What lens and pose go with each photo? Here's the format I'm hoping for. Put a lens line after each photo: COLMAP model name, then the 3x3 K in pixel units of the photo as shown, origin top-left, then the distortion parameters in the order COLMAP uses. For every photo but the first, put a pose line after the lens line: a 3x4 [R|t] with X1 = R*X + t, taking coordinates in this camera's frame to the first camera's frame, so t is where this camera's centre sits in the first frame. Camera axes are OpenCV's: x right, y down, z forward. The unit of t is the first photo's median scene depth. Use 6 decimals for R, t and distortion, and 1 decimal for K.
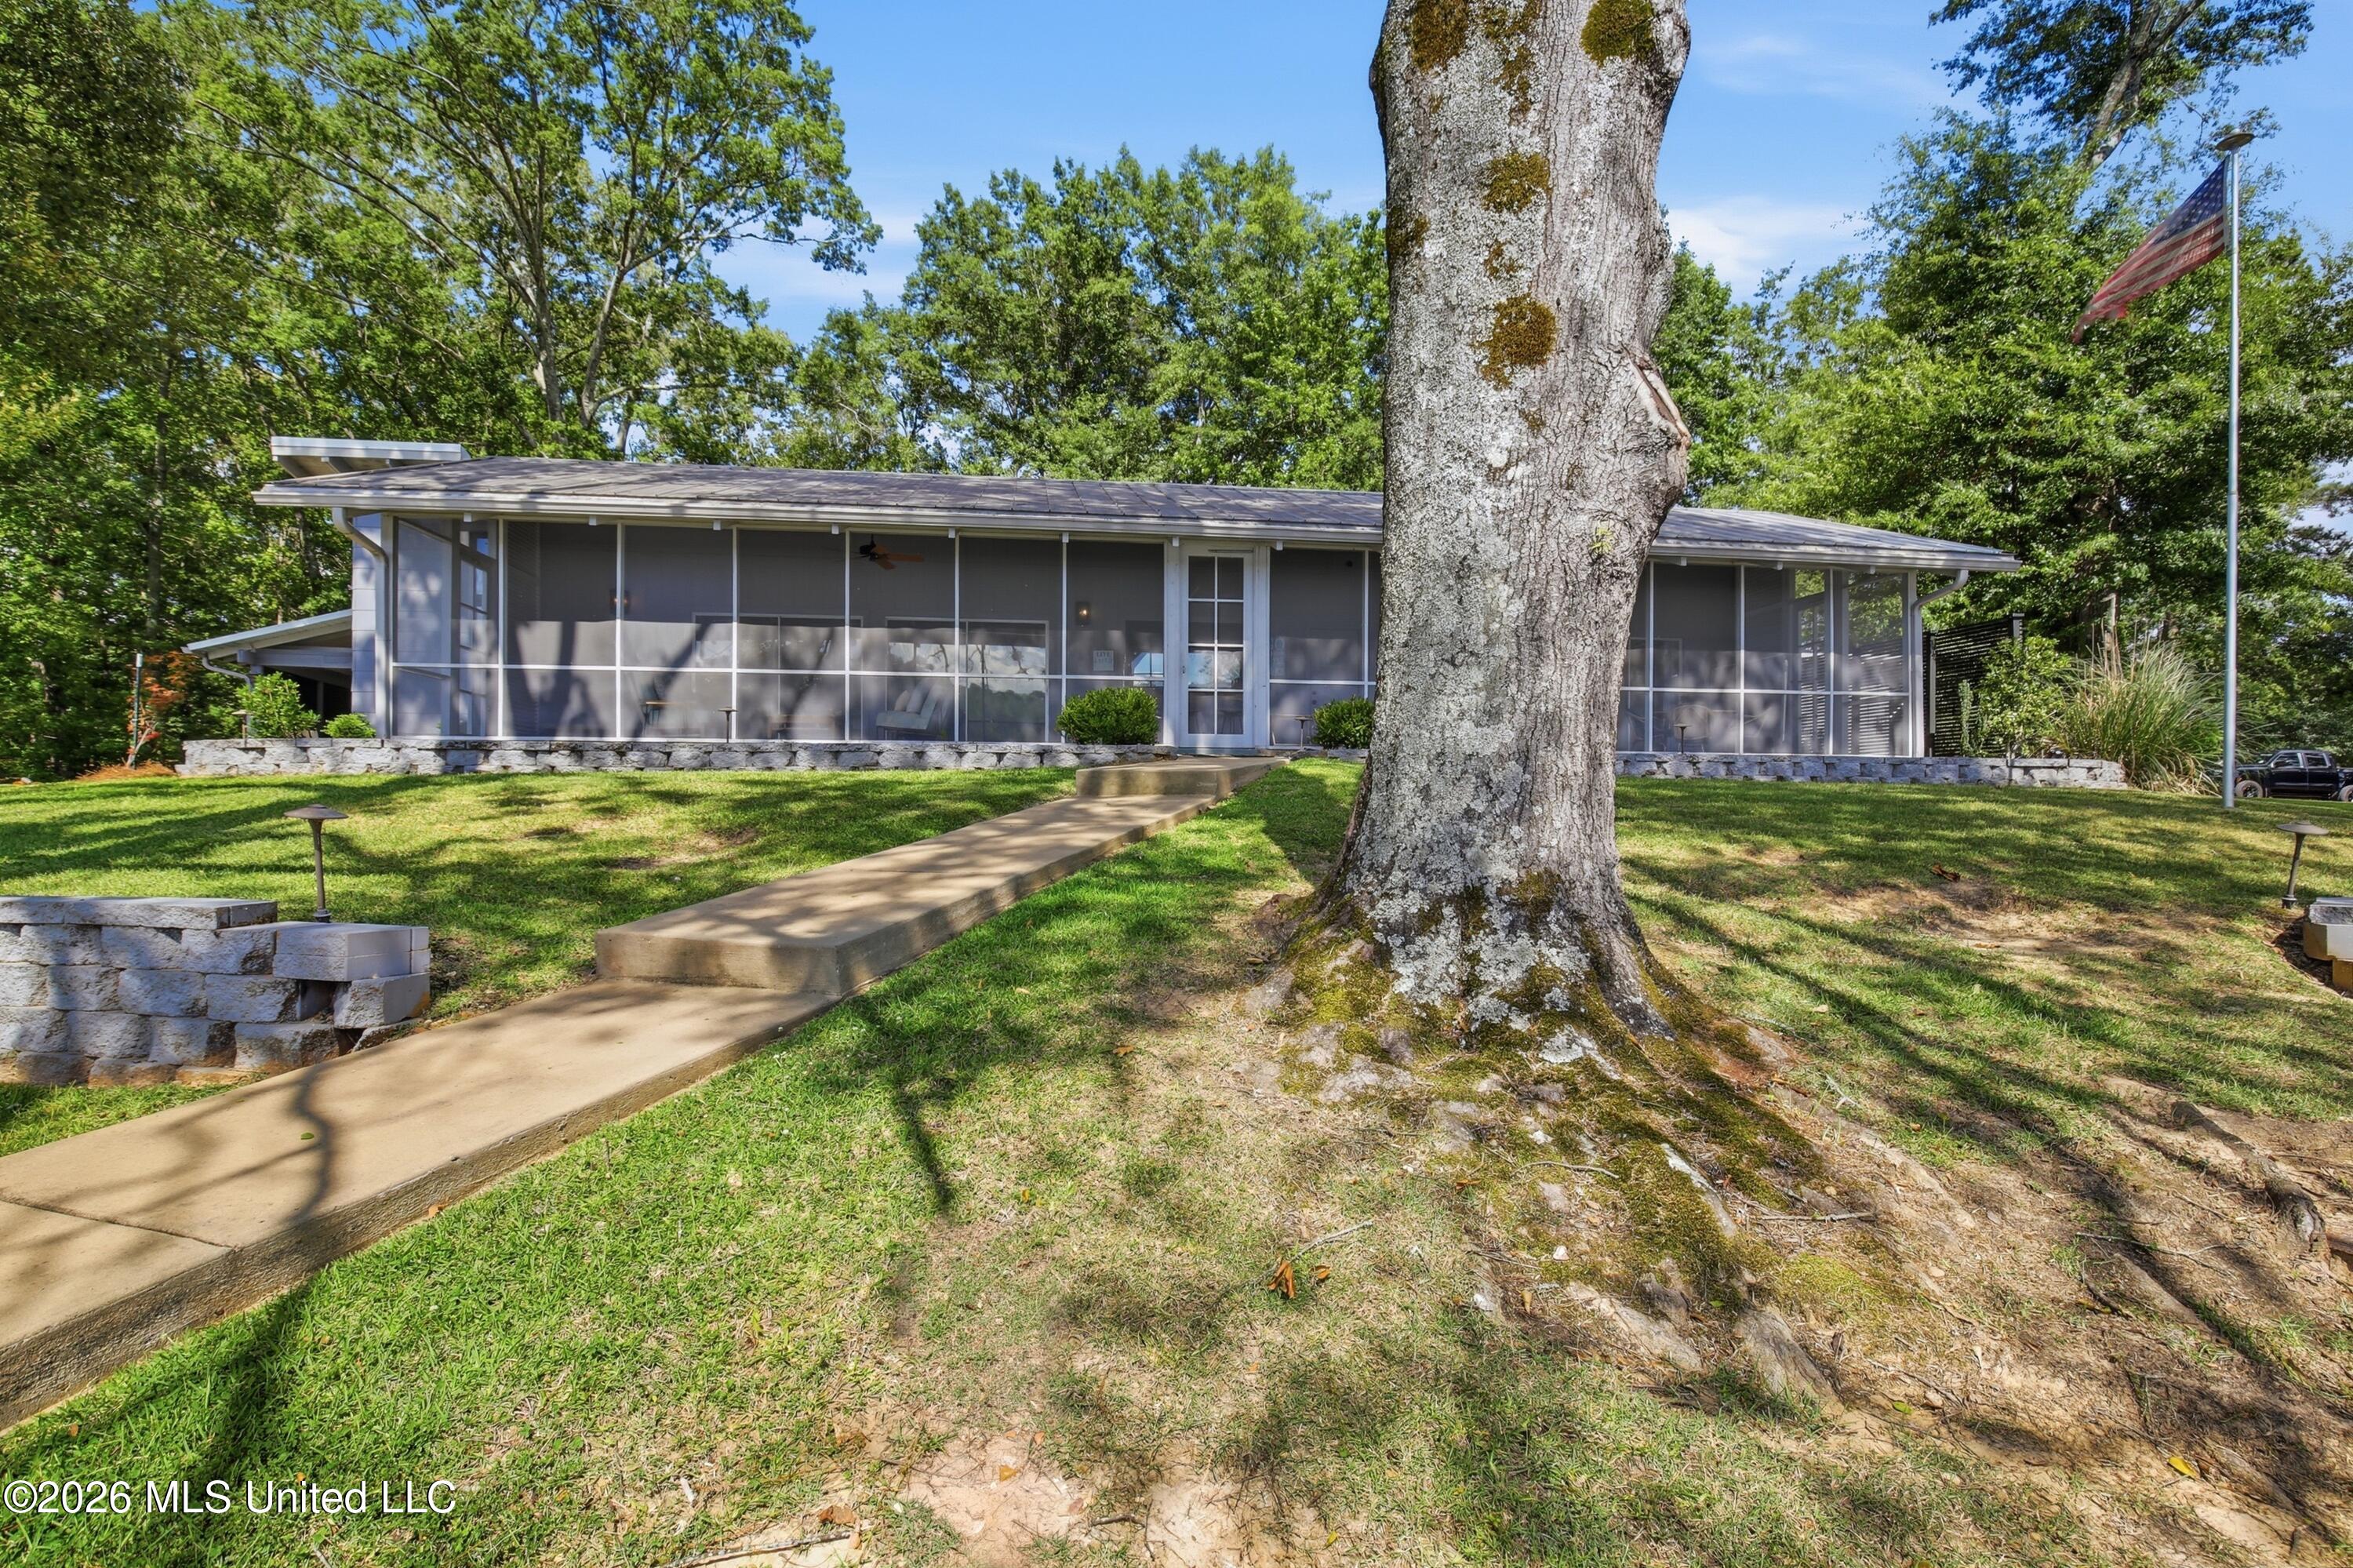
lens RADIAL K [[1042.5, 0, 1179.7], [0, 1042.5, 817.4], [0, 0, 1]] dist [-0.000071, -0.000019]
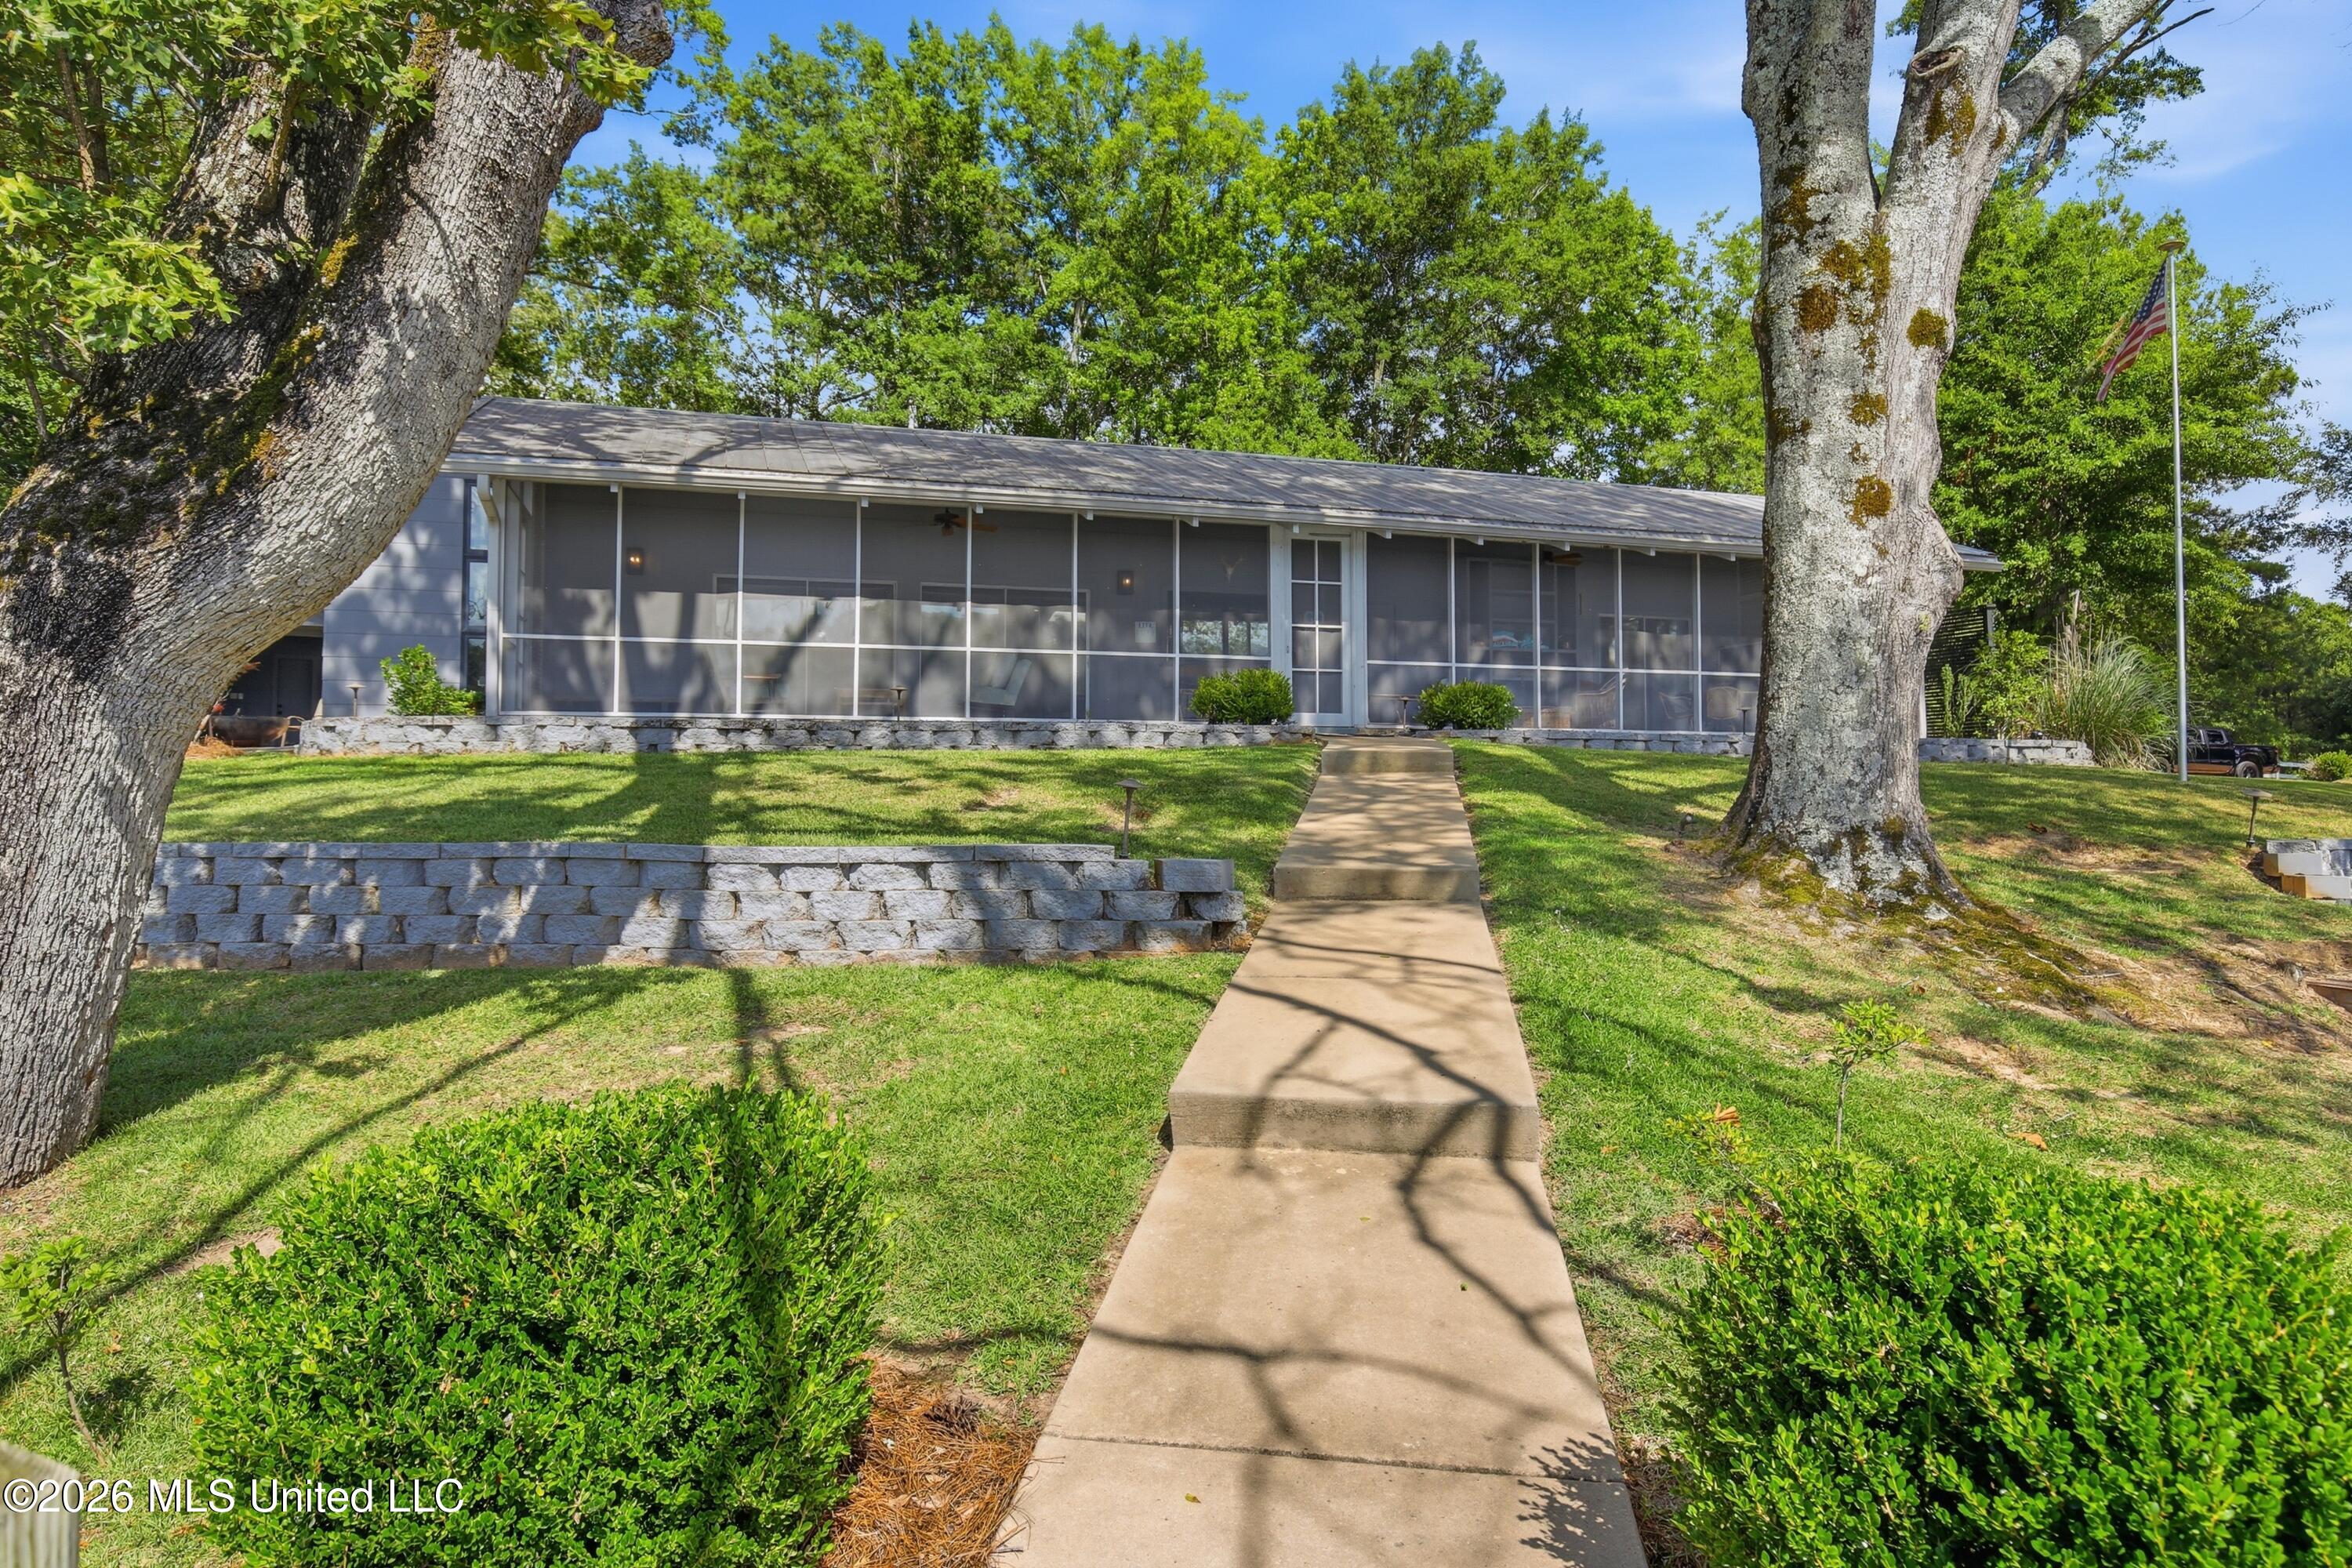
lens RADIAL K [[1330.1, 0, 1168.5], [0, 1330.1, 757.9], [0, 0, 1]] dist [-0.001614, 0.001225]
pose [[0.985797, 0.000459, 0.167938, -0.353419], [0.005008, 0.999471, -0.032133, 0.005881], [-0.167864, 0.032517, 0.985274, -0.279450]]
